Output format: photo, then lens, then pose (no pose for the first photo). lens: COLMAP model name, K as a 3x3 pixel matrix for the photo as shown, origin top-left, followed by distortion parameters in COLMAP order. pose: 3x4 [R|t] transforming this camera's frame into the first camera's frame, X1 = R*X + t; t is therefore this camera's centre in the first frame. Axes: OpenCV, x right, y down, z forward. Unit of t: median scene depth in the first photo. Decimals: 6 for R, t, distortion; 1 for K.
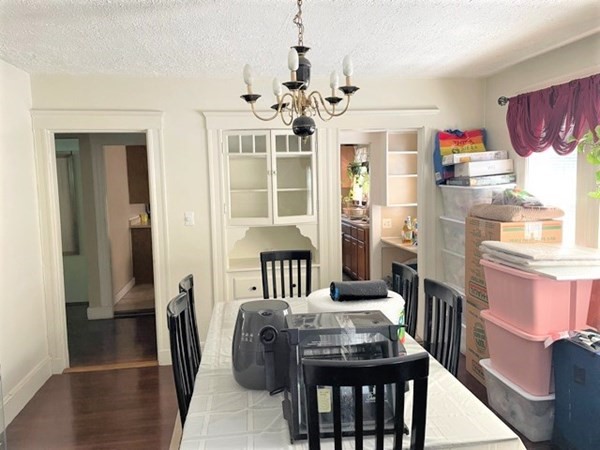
lens RADIAL K [[453.4, 0, 298.5], [0, 453.4, 227.0], [0, 0, 1]] dist [0.036780, -0.033745]
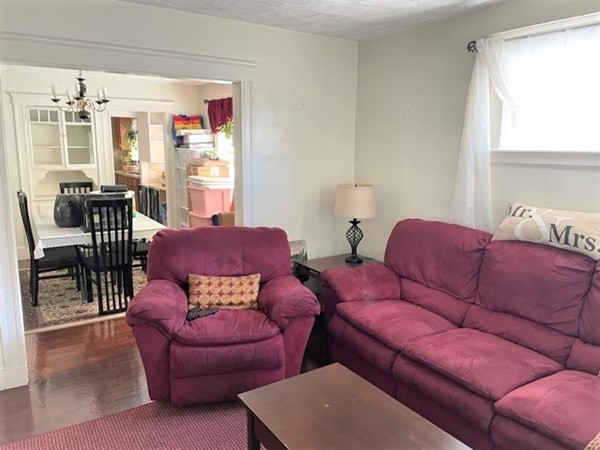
lens RADIAL K [[453.4, 0, 303.5], [0, 453.4, 226.8], [0, 0, 1]] dist [0.036780, -0.033745]
pose [[0.902931, -0.041564, 0.427772, 0.001179], [0.012560, 0.997440, 0.070402, 0.092862], [-0.429603, -0.058195, 0.901141, -0.786972]]
